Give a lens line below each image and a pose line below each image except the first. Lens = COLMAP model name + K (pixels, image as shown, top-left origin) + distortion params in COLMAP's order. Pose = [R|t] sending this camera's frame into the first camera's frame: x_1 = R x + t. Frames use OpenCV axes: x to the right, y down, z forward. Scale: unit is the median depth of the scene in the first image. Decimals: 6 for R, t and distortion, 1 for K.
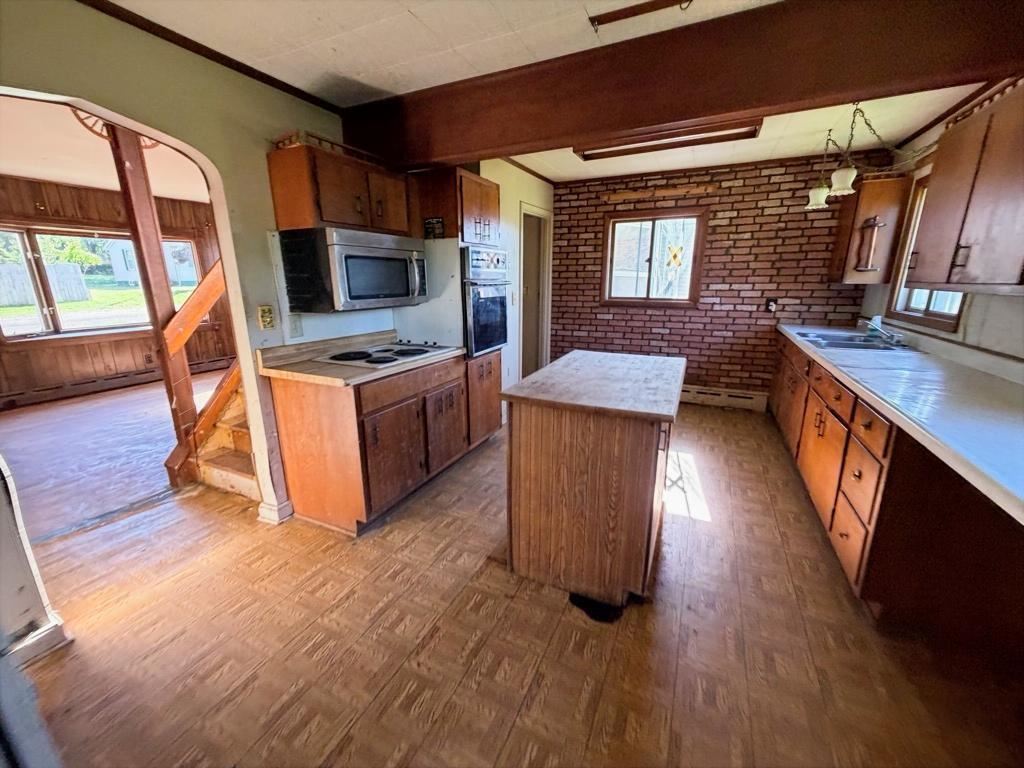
lens RADIAL K [[406.9, 0, 509.0], [0, 406.9, 384.2], [0, 0, 1]] dist [-0.000299, -0.000592]
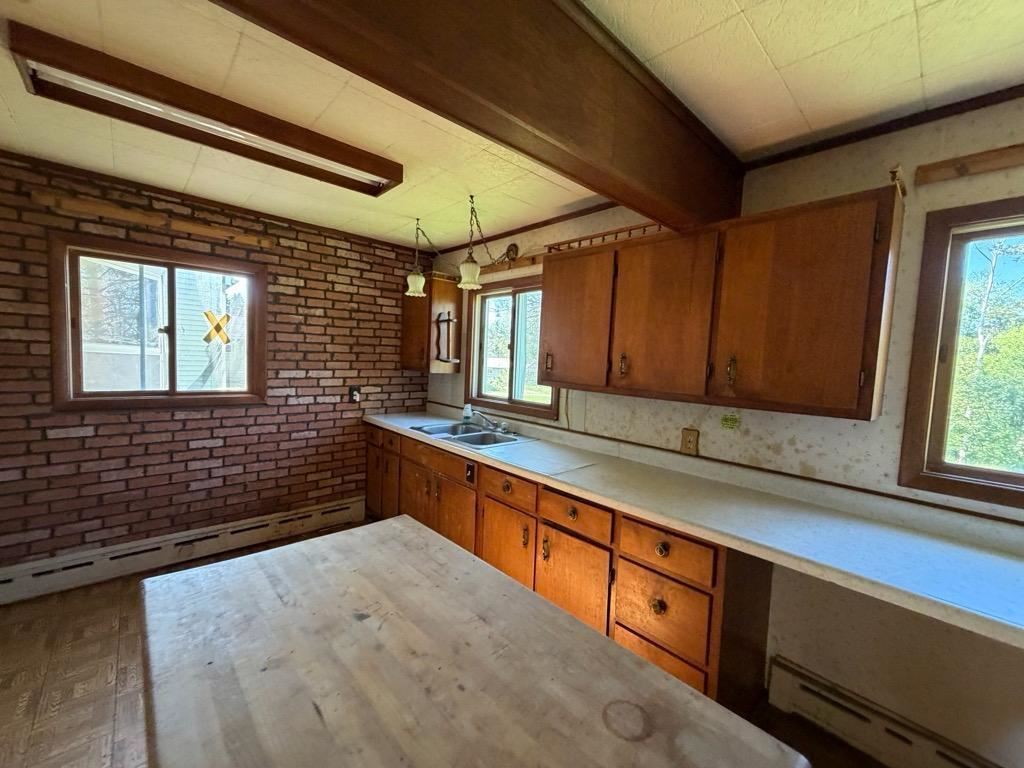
lens RADIAL K [[406.9, 0, 512.4], [0, 406.9, 385.7], [0, 0, 1]] dist [-0.000299, -0.000592]
pose [[0.371507, -0.042521, 0.927456, -0.023948], [0.191915, 0.980893, -0.031904, -0.120194], [-0.908378, 0.189846, 0.372569, 0.371235]]
